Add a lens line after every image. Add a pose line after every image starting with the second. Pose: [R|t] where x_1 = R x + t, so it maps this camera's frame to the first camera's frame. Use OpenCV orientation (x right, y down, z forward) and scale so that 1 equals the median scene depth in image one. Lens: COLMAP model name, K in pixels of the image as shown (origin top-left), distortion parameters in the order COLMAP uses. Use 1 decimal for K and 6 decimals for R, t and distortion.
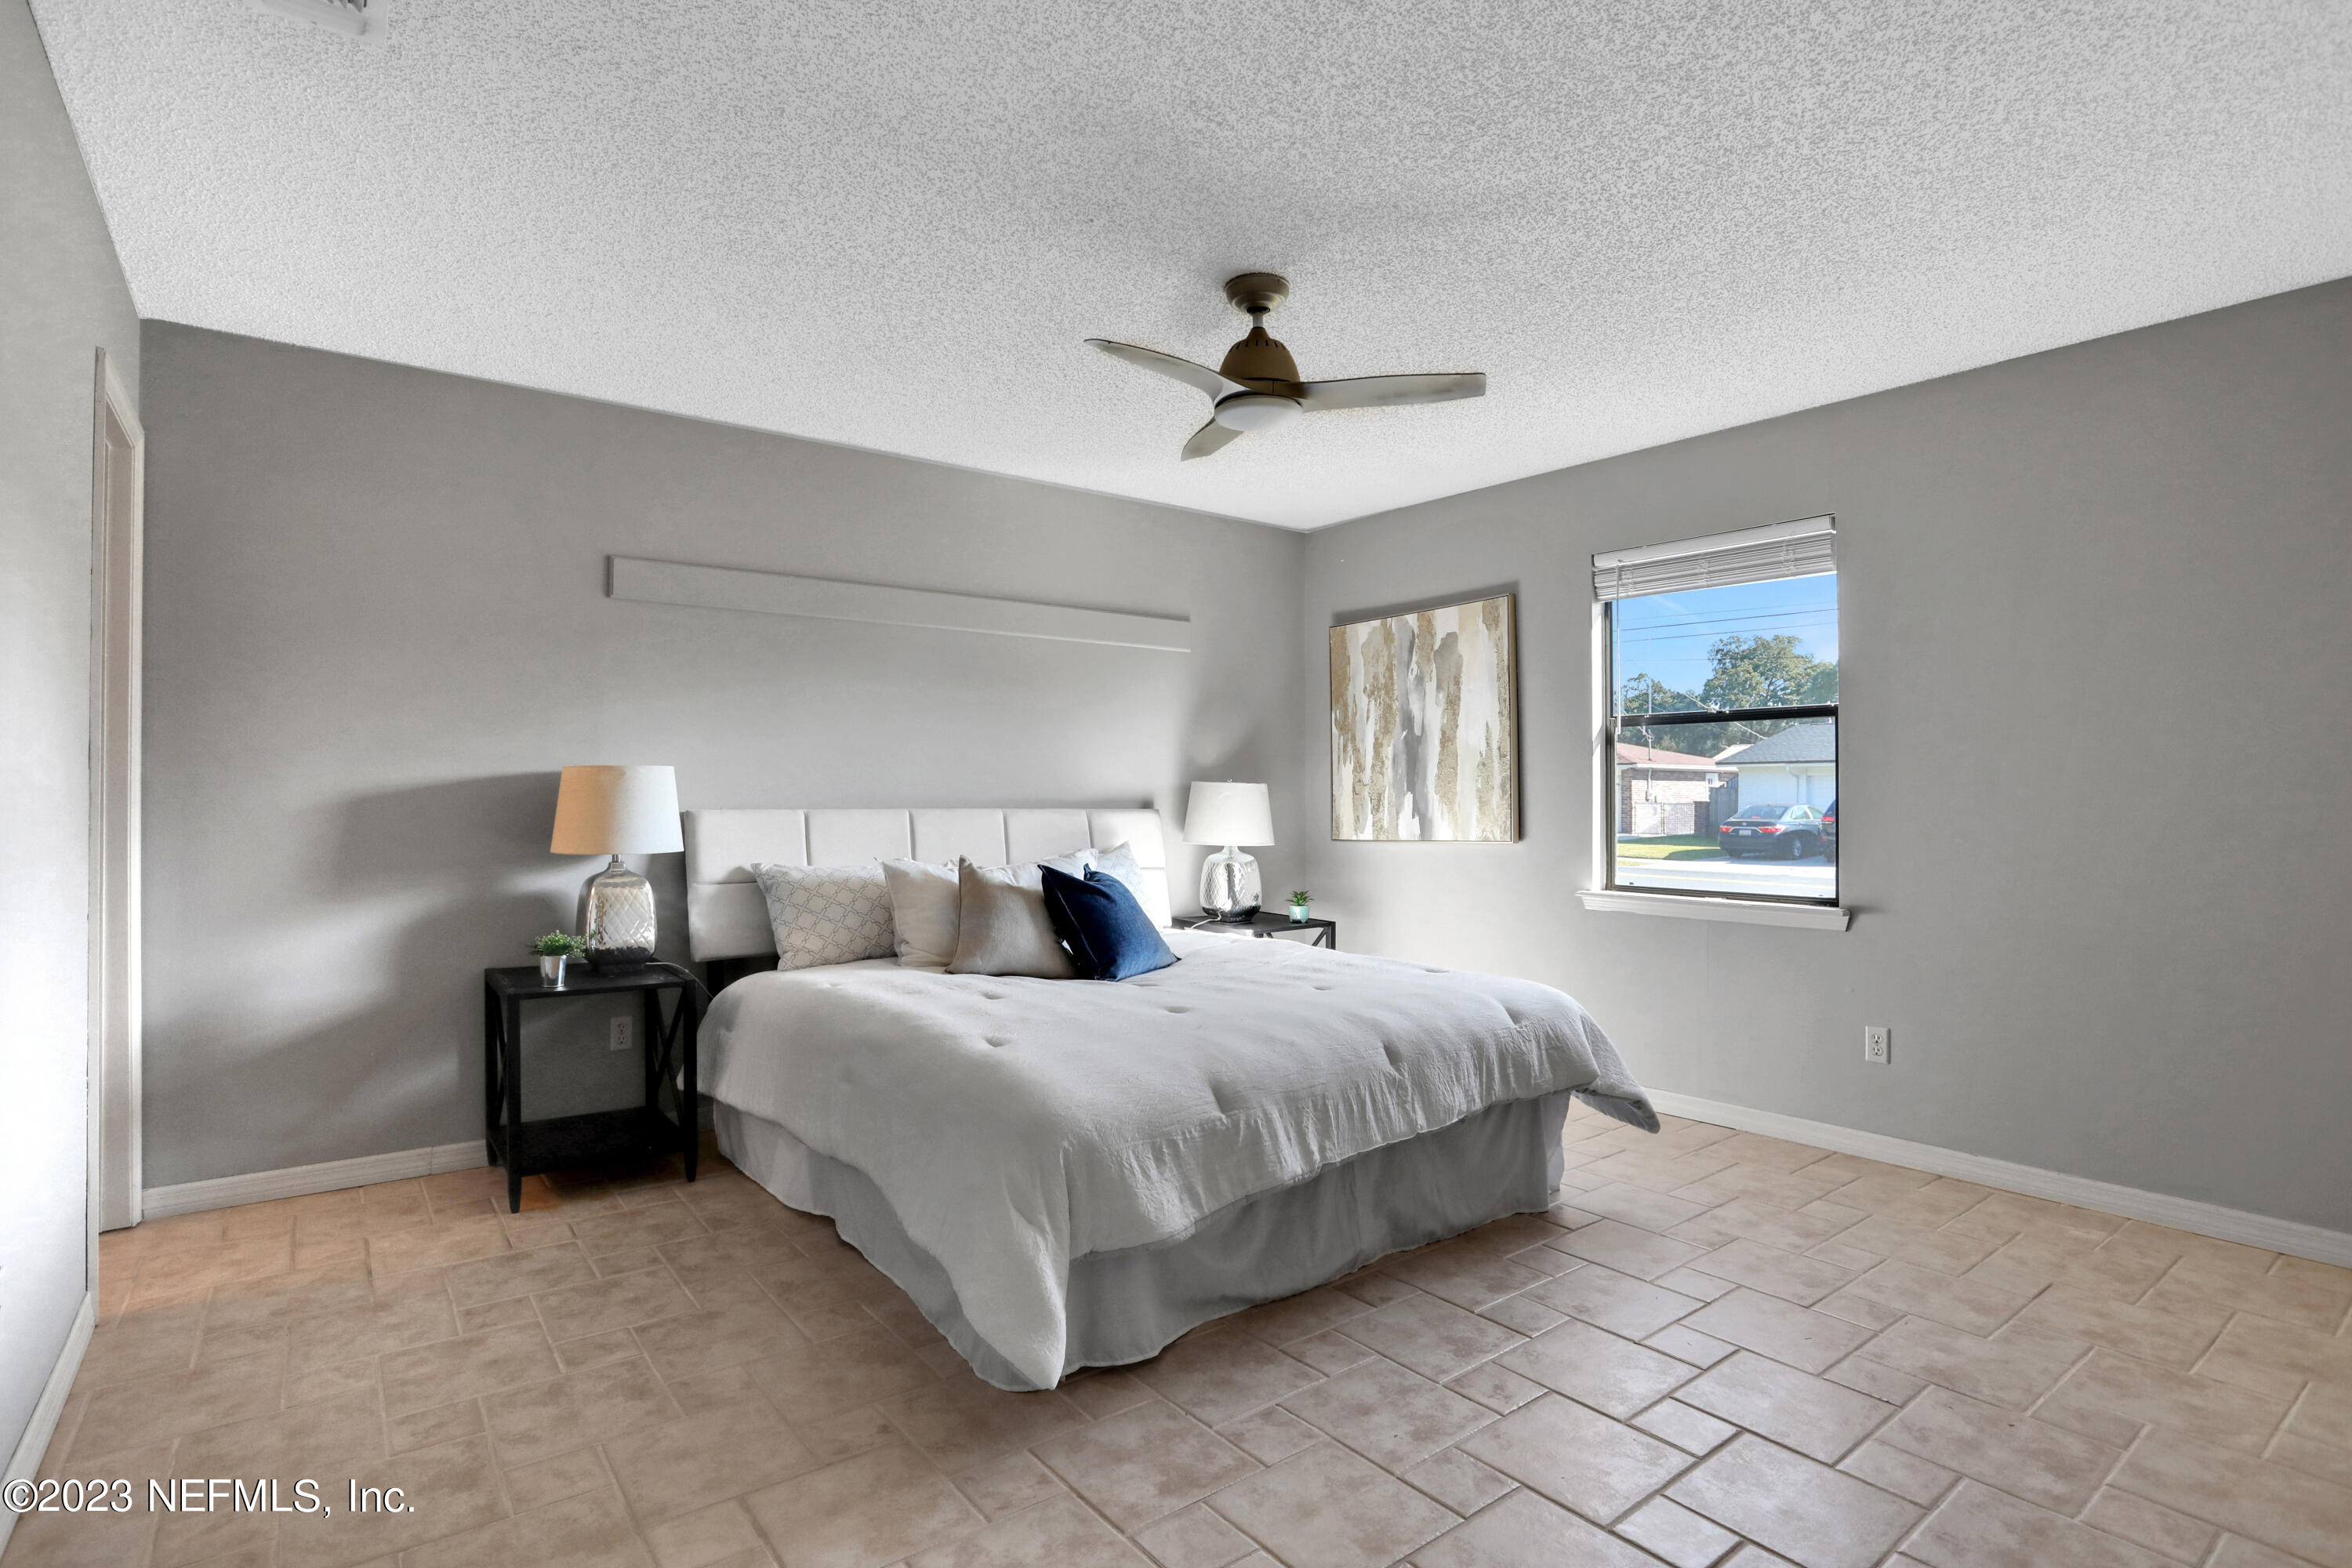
lens RADIAL K [[1150.2, 0, 1176.0], [0, 1150.2, 784.0], [0, 0, 1]] dist [-0.071717, 0.000086]
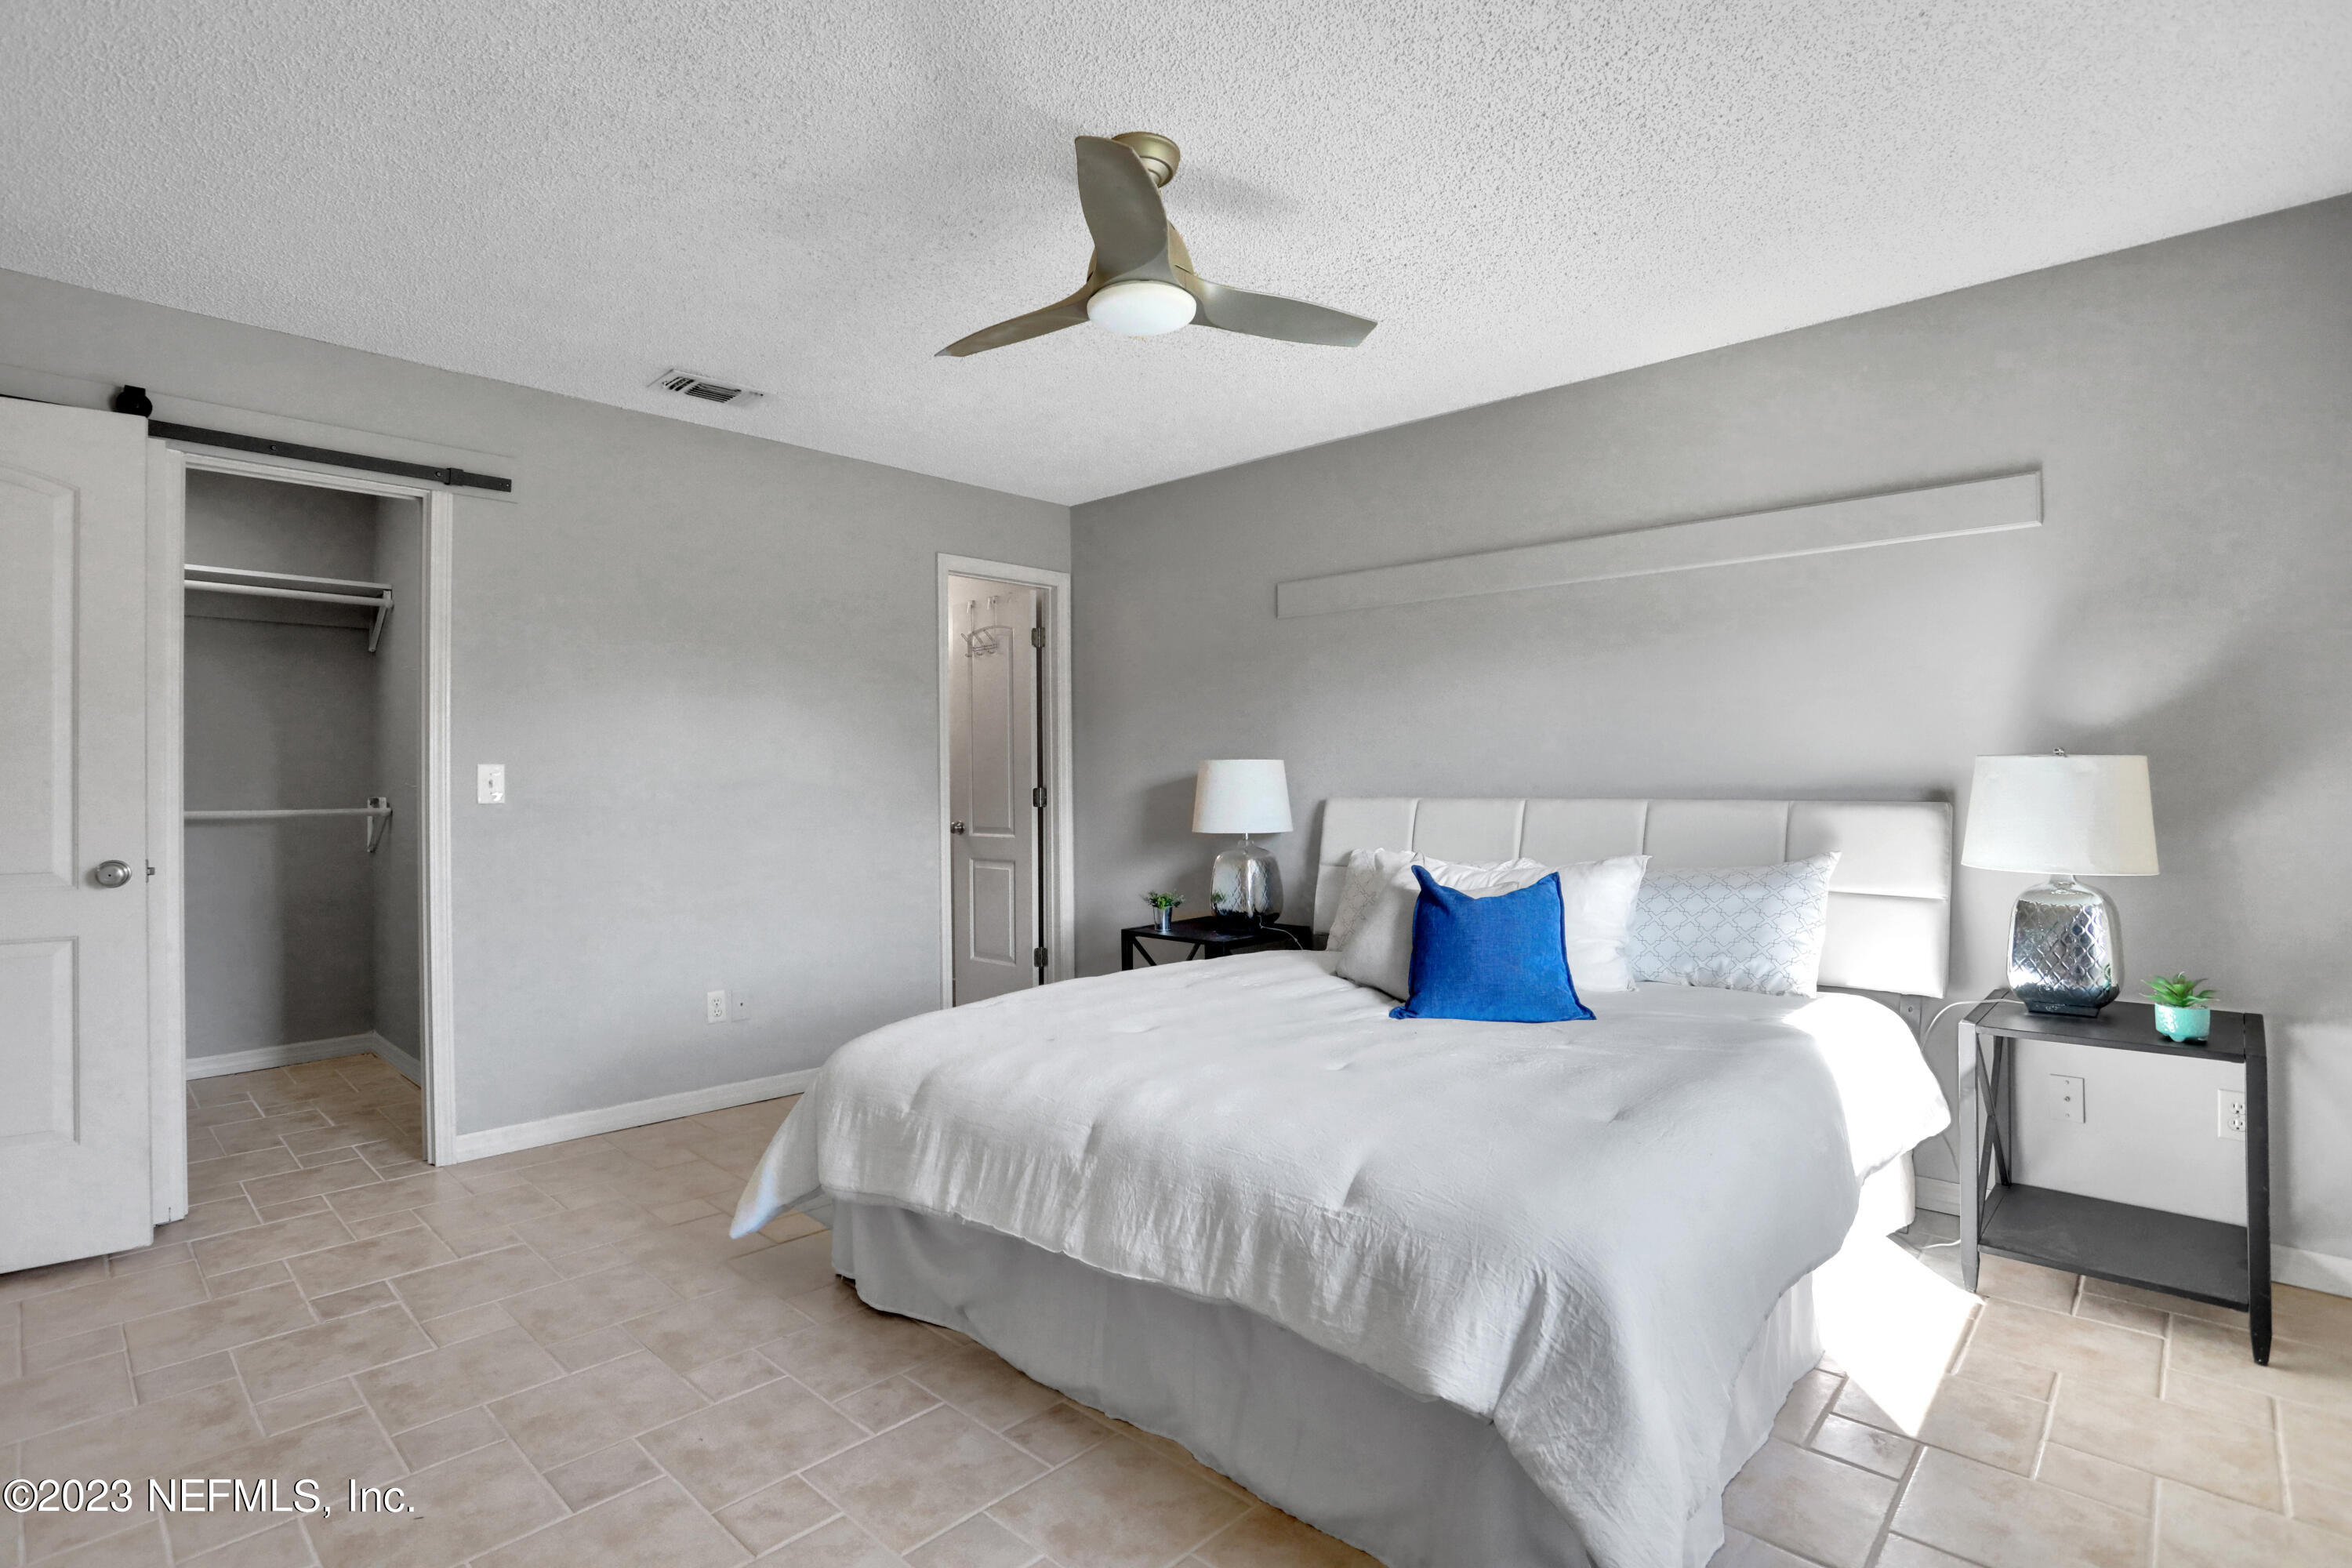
lens RADIAL K [[1150.2, 0, 1176.0], [0, 1150.2, 784.0], [0, 0, 1]] dist [-0.071717, 0.000086]
pose [[0.158120, -0.006266, -0.987400, 0.927878], [0.012894, 0.999908, -0.004280, 0.017320], [0.987336, -0.012055, 0.158186, 0.962609]]
